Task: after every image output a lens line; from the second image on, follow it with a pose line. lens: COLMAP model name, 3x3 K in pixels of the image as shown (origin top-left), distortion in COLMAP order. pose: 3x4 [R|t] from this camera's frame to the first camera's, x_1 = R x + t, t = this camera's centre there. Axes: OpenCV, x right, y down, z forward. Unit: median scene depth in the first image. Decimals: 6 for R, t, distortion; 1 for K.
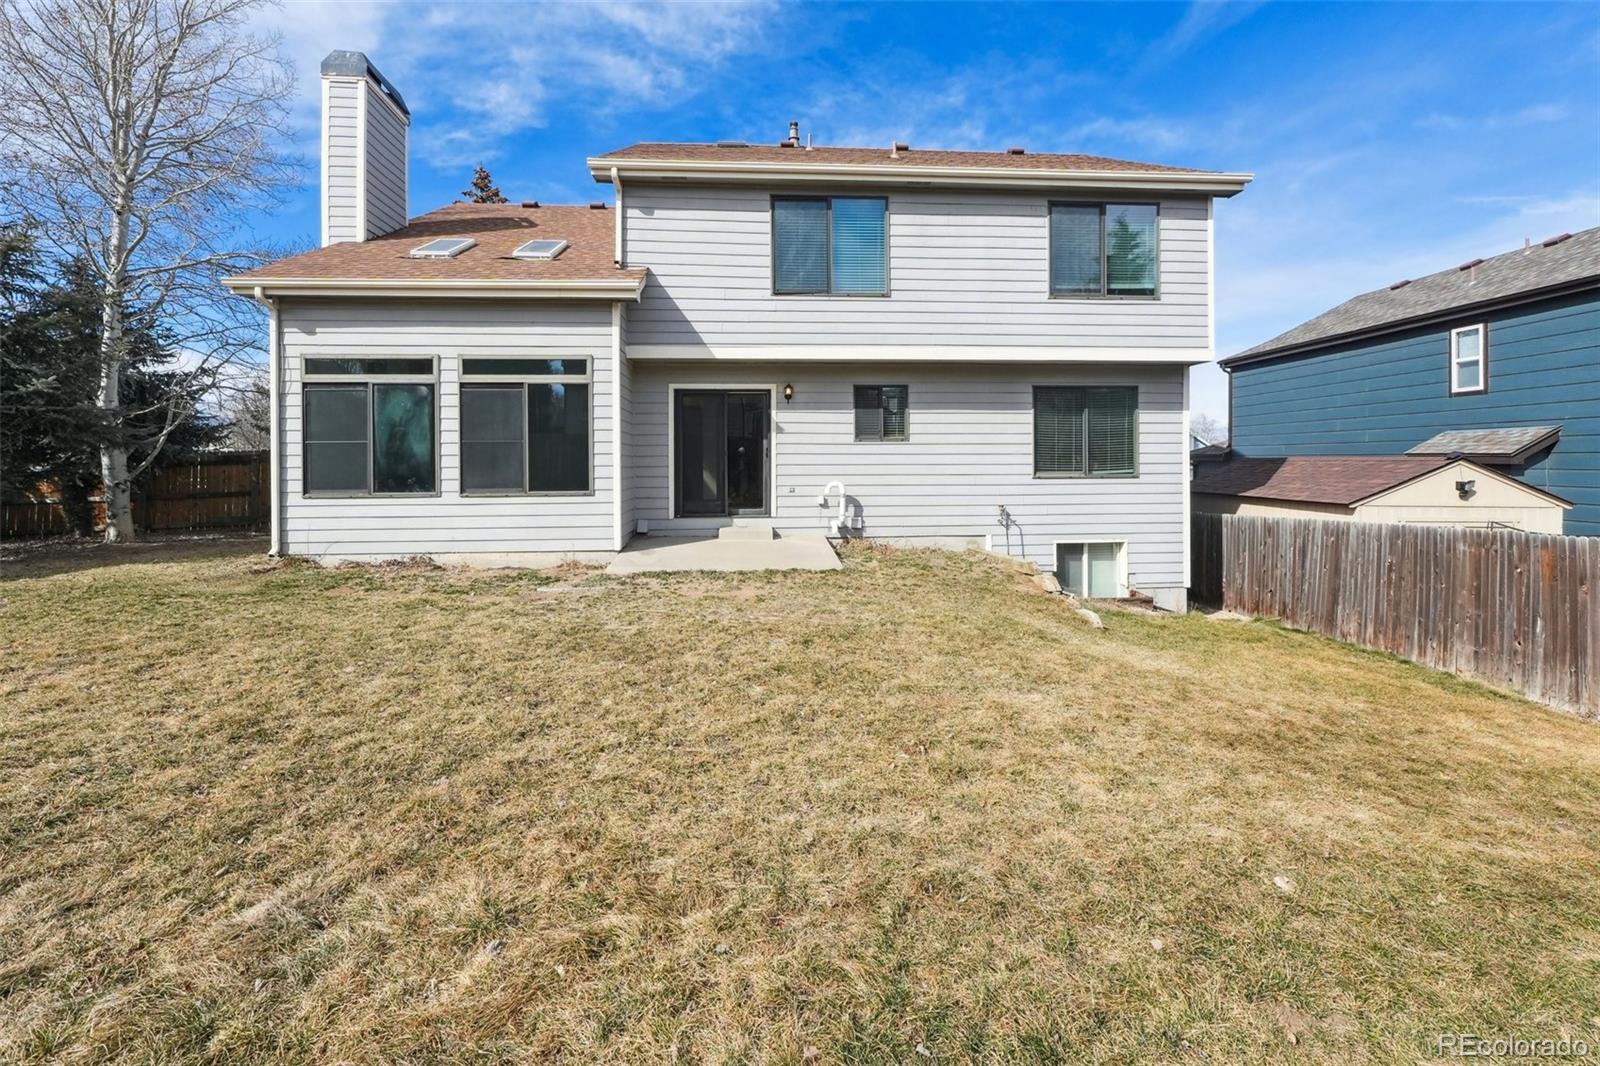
lens RADIAL K [[742.2, 0, 801.2], [0, 742.2, 463.4], [0, 0, 1]] dist [0.002793, 0.000228]
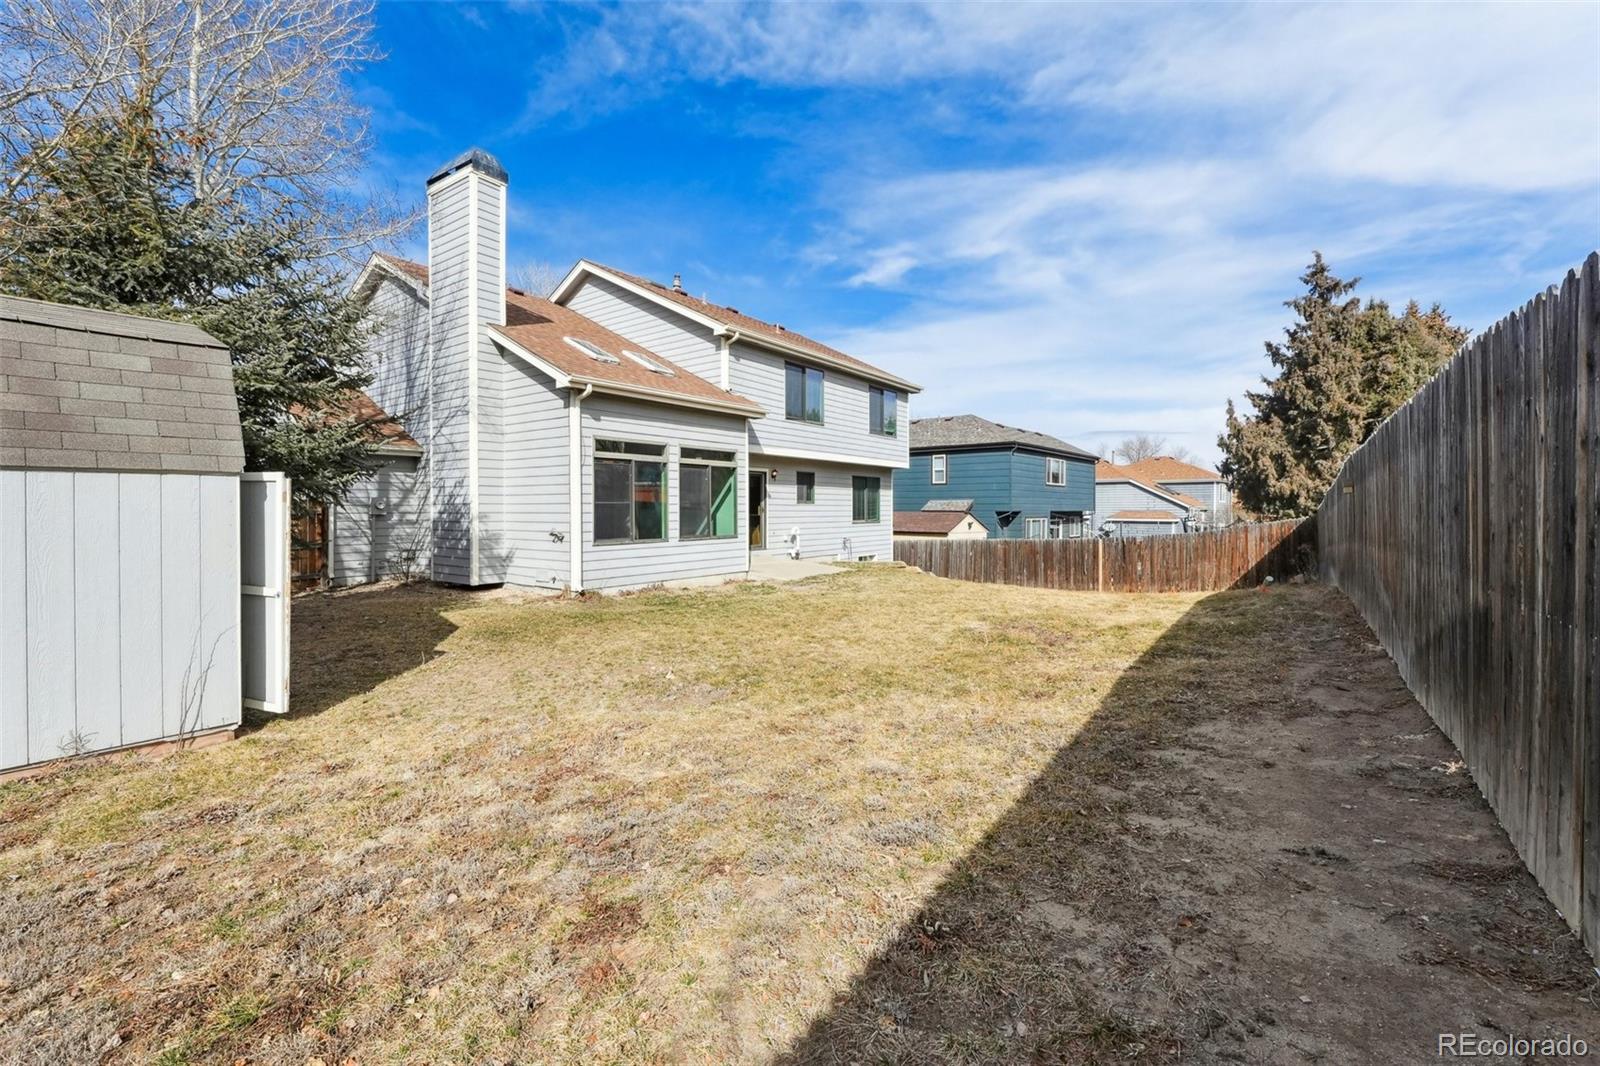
lens RADIAL K [[674.9, 0, 799.2], [0, 674.9, 506.2], [0, 0, 1]] dist [0.001571, 0.000189]
pose [[0.653288, 0.004920, 0.757094, -1.150743], [0.003777, 0.999945, -0.009758, -0.008422], [-0.757100, 0.009235, 0.653234, -0.041464]]
